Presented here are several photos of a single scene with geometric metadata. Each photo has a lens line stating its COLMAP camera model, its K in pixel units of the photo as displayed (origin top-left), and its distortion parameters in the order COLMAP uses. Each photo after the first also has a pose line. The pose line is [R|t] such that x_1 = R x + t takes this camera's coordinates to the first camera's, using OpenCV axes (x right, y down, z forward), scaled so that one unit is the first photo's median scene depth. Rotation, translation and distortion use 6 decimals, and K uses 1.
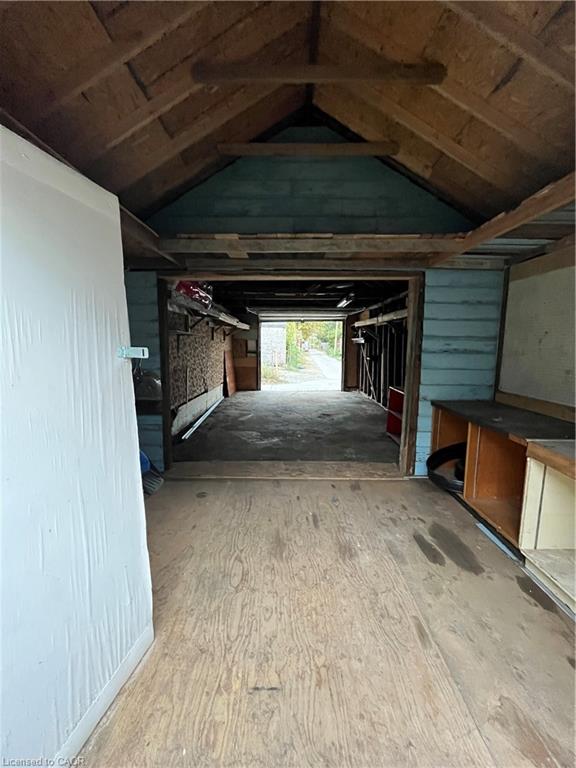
lens RADIAL K [[311.3, 0, 285.8], [0, 311.3, 385.3], [0, 0, 1]] dist [-0.006759, -0.000019]
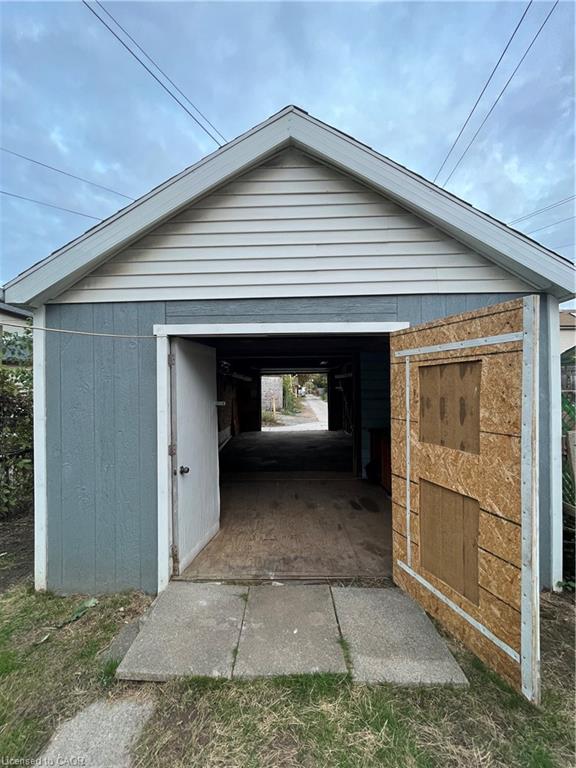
lens RADIAL K [[311.3, 0, 285.8], [0, 311.3, 385.3], [0, 0, 1]] dist [-0.006759, -0.000019]
pose [[0.999874, -0.014366, 0.006744, 0.010743], [0.015190, 0.989378, -0.144568, 0.022013], [-0.004596, 0.144652, 0.989472, -0.273656]]
